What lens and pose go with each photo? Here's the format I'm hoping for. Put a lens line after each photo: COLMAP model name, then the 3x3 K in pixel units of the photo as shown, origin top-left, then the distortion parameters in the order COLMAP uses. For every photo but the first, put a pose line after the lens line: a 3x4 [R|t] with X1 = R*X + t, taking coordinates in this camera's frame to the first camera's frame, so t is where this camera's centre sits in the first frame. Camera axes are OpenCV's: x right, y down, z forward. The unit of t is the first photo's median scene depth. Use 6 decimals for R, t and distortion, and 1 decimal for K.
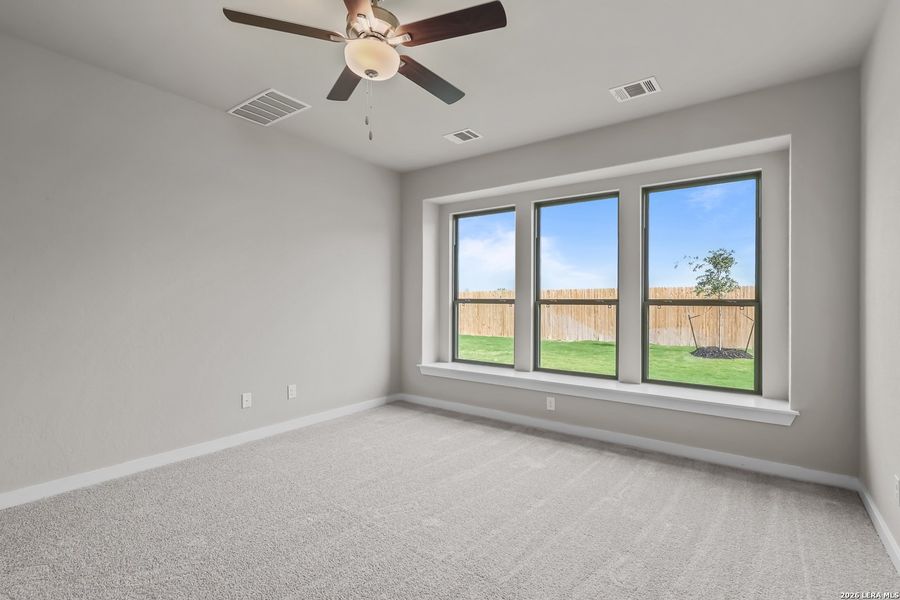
lens RADIAL K [[416.0, 0, 450.1], [0, 416.0, 300.5], [0, 0, 1]] dist [-0.015351, -0.000227]
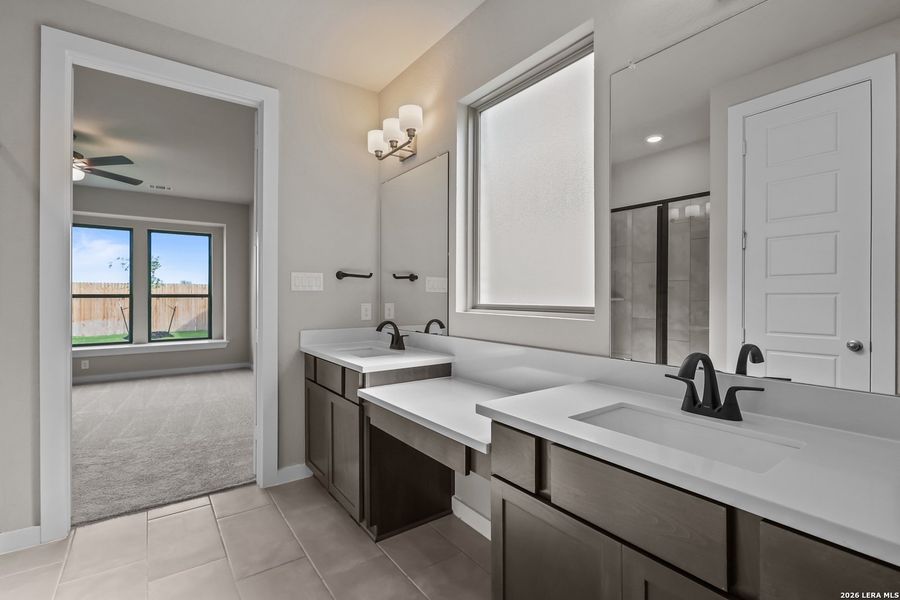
lens RADIAL K [[416.0, 0, 450.1], [0, 416.0, 295.2], [0, 0, 1]] dist [-0.015351, -0.000227]
pose [[0.283557, -0.002429, 0.958952, -1.058863], [0.000632, 0.999997, 0.002346, -0.001198], [-0.958955, -0.000059, 0.283558, -0.884129]]
